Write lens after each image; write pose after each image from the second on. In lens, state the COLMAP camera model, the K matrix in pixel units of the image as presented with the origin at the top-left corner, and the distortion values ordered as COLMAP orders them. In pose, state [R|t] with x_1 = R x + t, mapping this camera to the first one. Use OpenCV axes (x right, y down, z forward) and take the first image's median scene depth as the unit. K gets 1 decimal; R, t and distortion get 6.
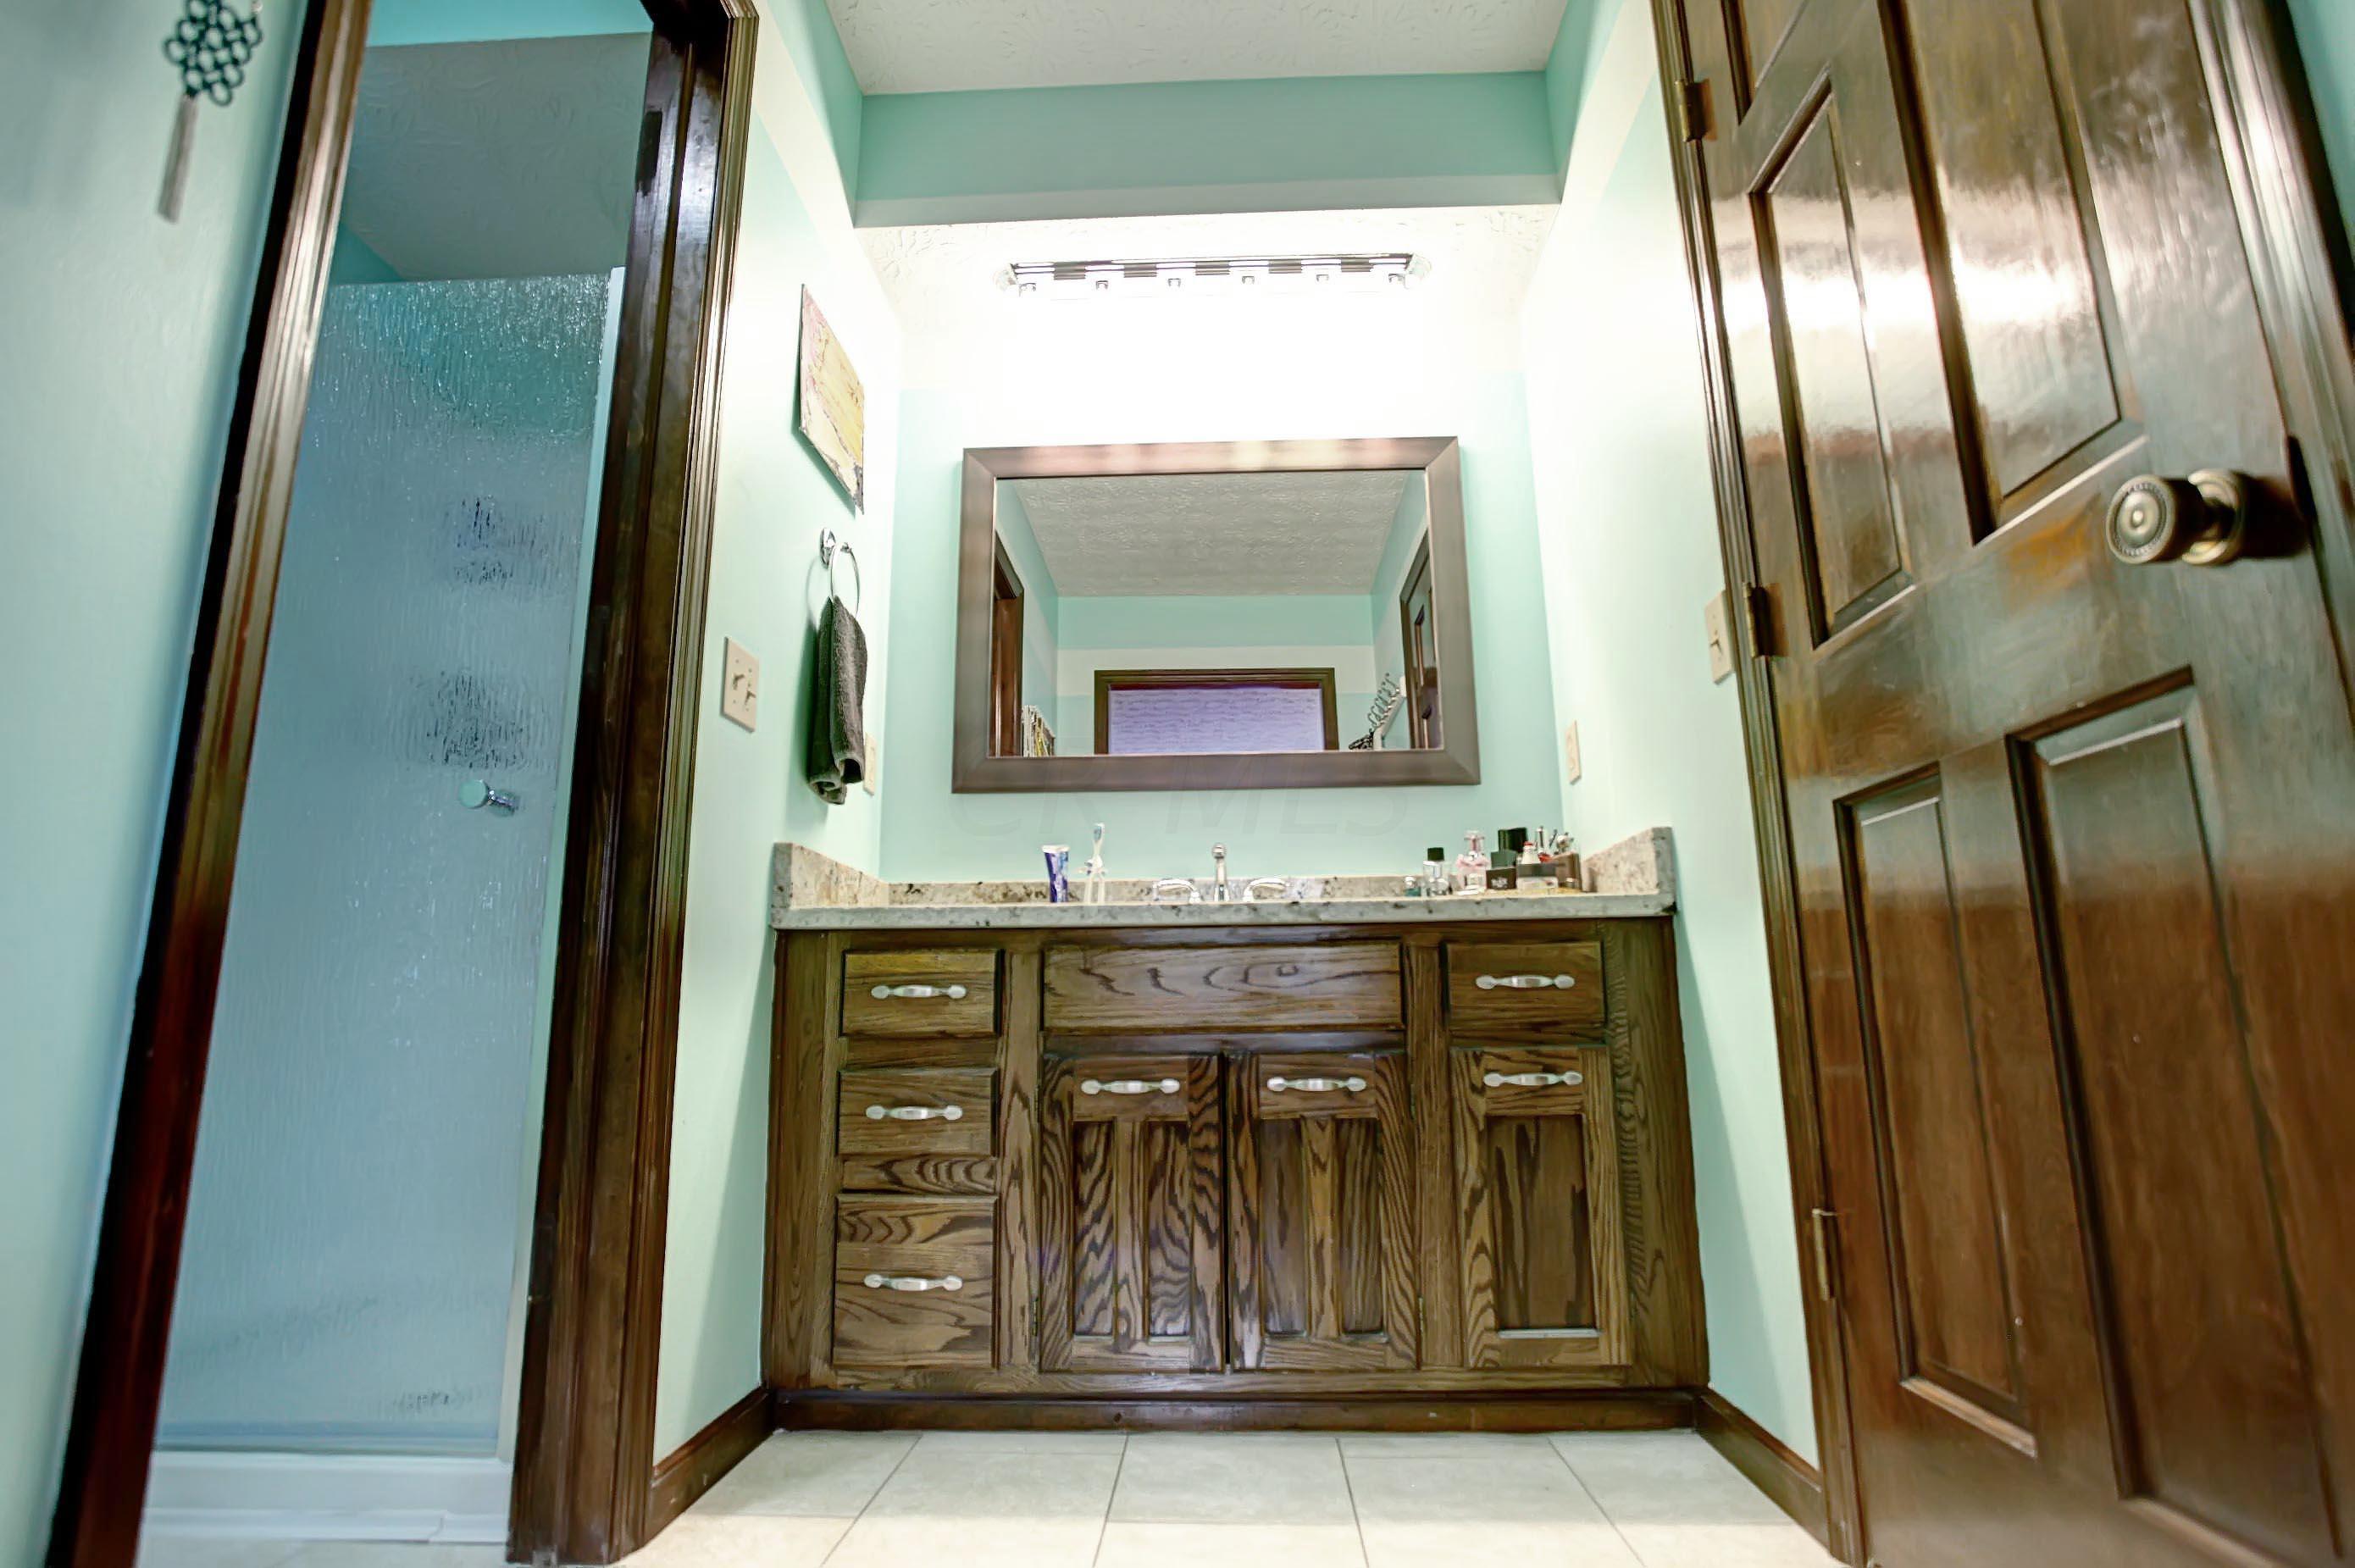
lens RADIAL K [[1198.9, 0, 1180.7], [0, 1198.9, 775.6], [0, 0, 1]] dist [-0.065812, 0.030250]
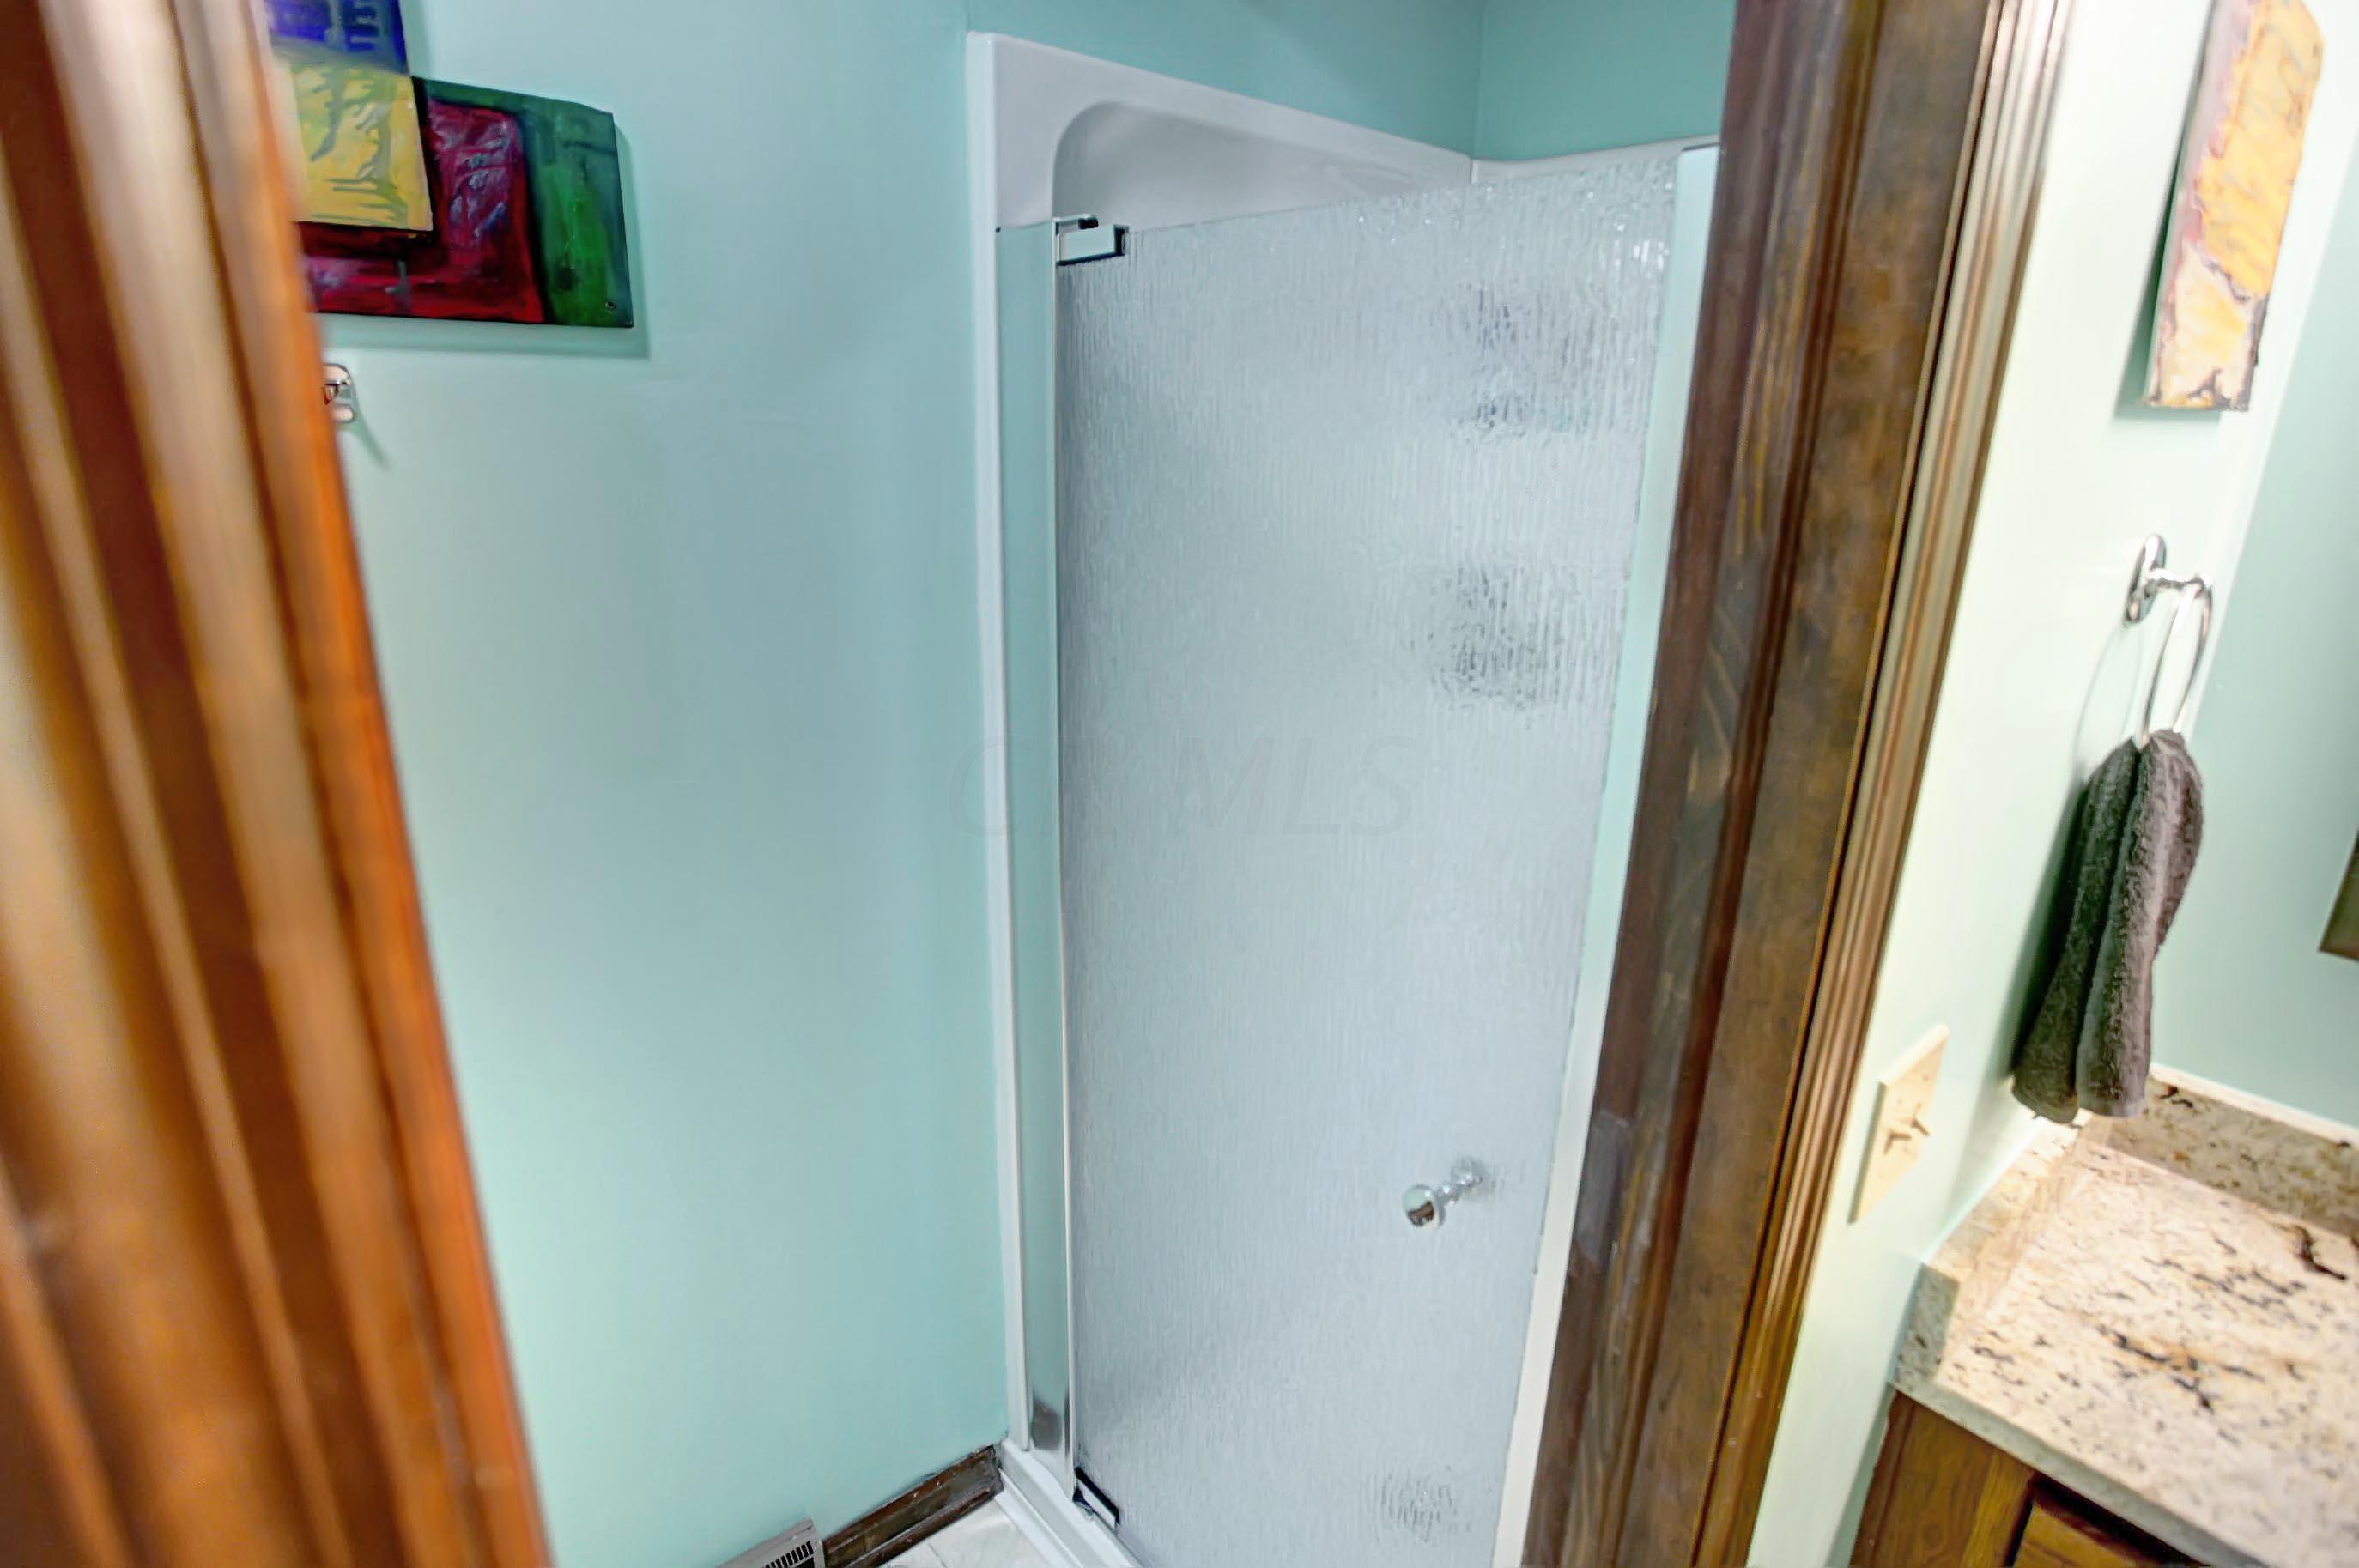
lens RADIAL K [[1200.8, 0, 1184.6], [0, 1200.8, 787.2], [0, 0, 1]] dist [-0.065812, 0.030250]
pose [[0.674466, 0.243313, -0.697061, -0.251218], [0.116787, 0.897089, 0.426136, -0.408469], [0.729010, -0.368822, 0.576640, 0.529943]]
